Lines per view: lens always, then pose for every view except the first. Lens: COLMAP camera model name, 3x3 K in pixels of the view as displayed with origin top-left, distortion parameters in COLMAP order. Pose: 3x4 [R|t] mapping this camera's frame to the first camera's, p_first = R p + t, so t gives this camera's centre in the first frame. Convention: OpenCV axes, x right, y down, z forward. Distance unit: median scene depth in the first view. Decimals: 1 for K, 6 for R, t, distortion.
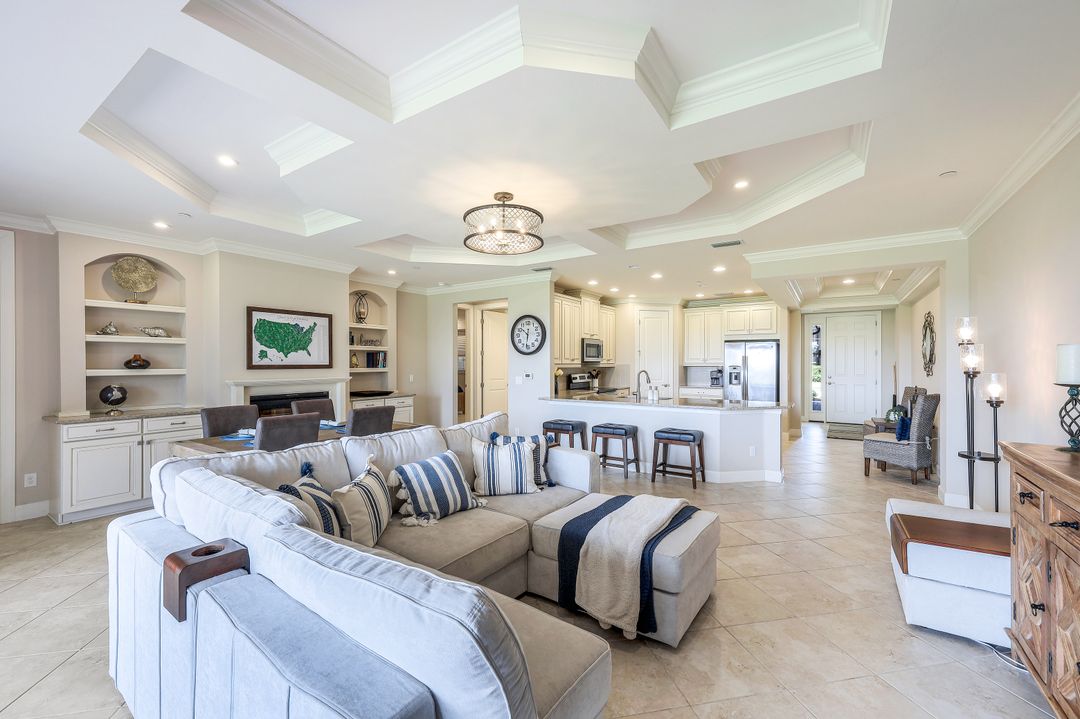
lens RADIAL K [[446.1, 0, 540.0], [0, 446.1, 359.5], [0, 0, 1]] dist [0.001659, 0.000231]
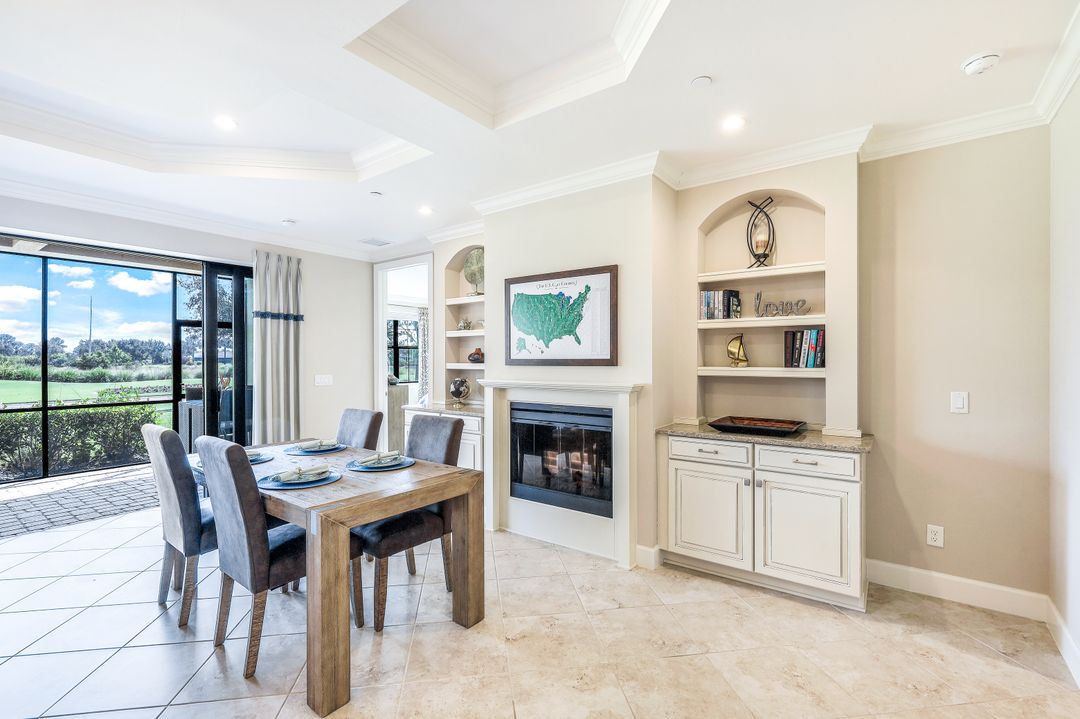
lens RADIAL K [[482.4, 0, 539.0], [0, 482.4, 360.9], [0, 0, 1]] dist [0.002335, 0.000204]
pose [[-0.057068, 0.004476, -0.998360, 0.095616], [0.008615, 0.999955, 0.003990, 0.008965], [0.998333, -0.008373, -0.057104, 0.784208]]
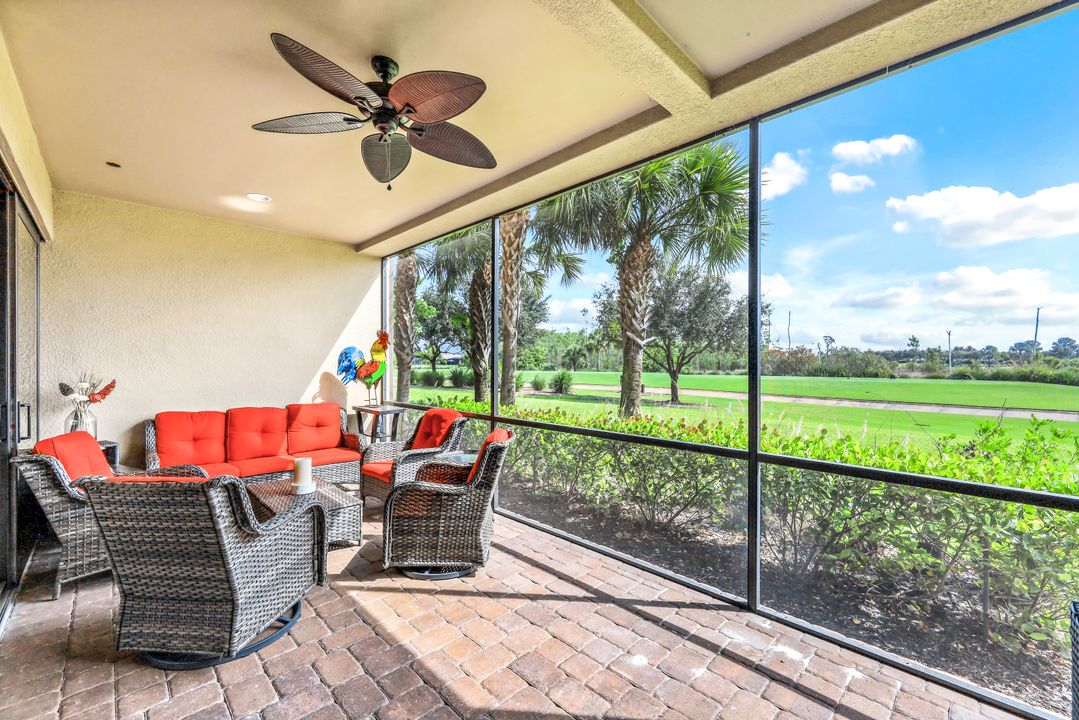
lens RADIAL K [[434.7, 0, 536.9], [0, 434.7, 362.6], [0, 0, 1]] dist [-0.001339, -0.000235]
pose [[-0.978348, -0.001784, 0.206959, -0.635960], [-0.002756, 0.999986, -0.004408, 0.015730], [-0.206949, -0.004883, -0.978340, 0.217878]]
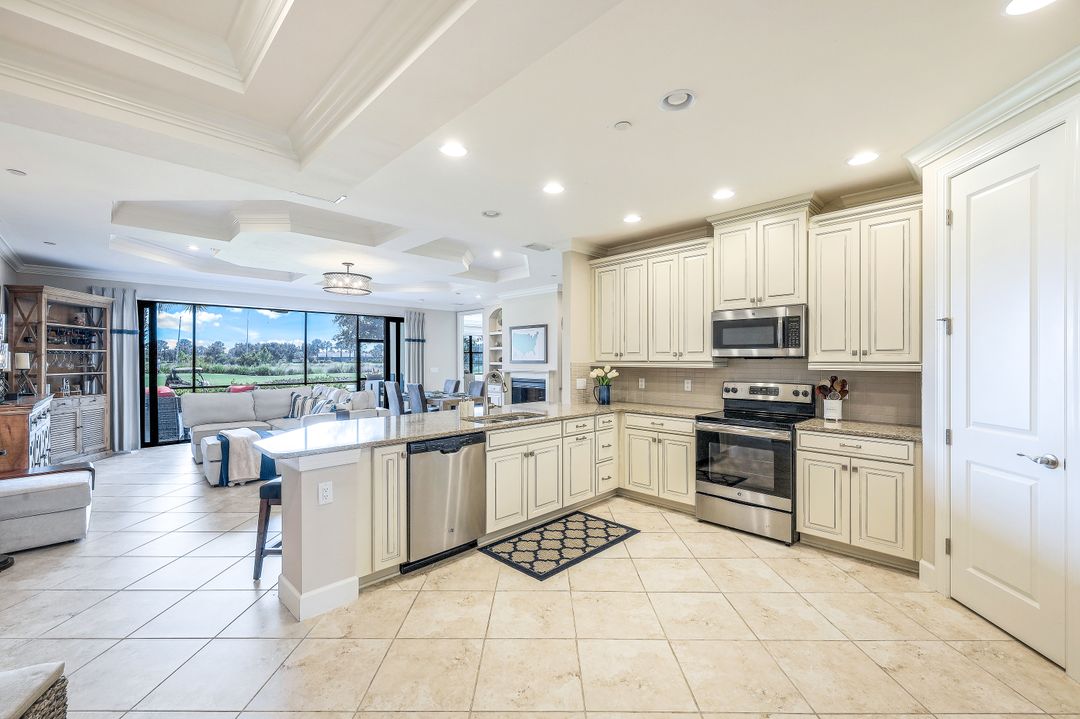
lens RADIAL K [[440.6, 0, 539.1], [0, 440.6, 358.7], [0, 0, 1]] dist [-0.001740, 0.000570]
pose [[-0.204653, 0.000601, -0.978834, 0.730114], [0.007379, 0.999972, -0.000929, 0.005842], [0.978807, -0.007413, -0.204652, 1.047410]]
